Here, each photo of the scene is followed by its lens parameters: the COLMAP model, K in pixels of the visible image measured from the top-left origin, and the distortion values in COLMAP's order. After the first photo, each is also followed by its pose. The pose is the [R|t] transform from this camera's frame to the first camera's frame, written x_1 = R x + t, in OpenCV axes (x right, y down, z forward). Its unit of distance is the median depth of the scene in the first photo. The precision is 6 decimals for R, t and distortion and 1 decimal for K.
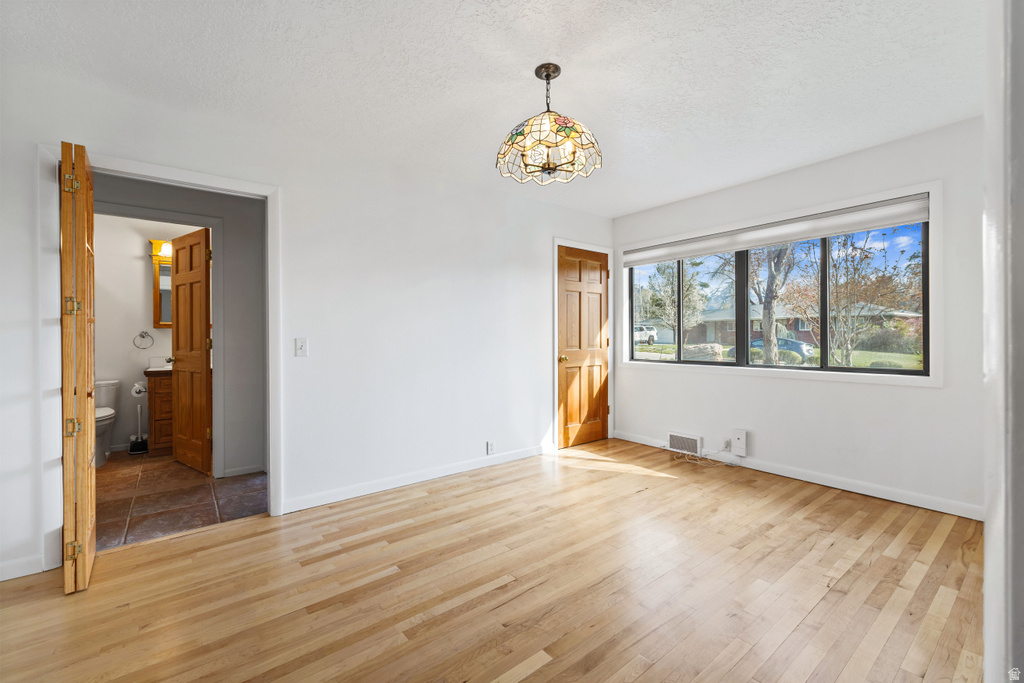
lens RADIAL K [[431.4, 0, 511.8], [0, 431.4, 333.0], [0, 0, 1]] dist [0.000986, 0.000102]
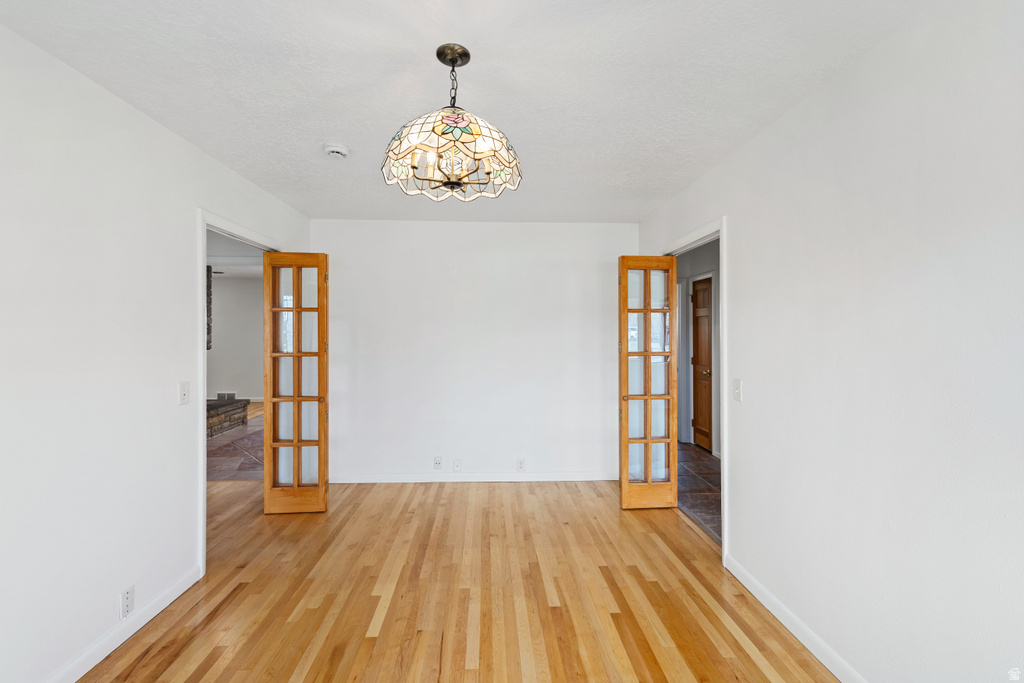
lens RADIAL K [[431.4, 0, 511.8], [0, 431.4, 333.0], [0, 0, 1]] dist [0.000986, 0.000102]
pose [[-0.579748, 0.005471, -0.814778, 0.643249], [0.005122, 0.999982, 0.003069, -0.118479], [0.814780, -0.002394, -0.579765, 1.521548]]
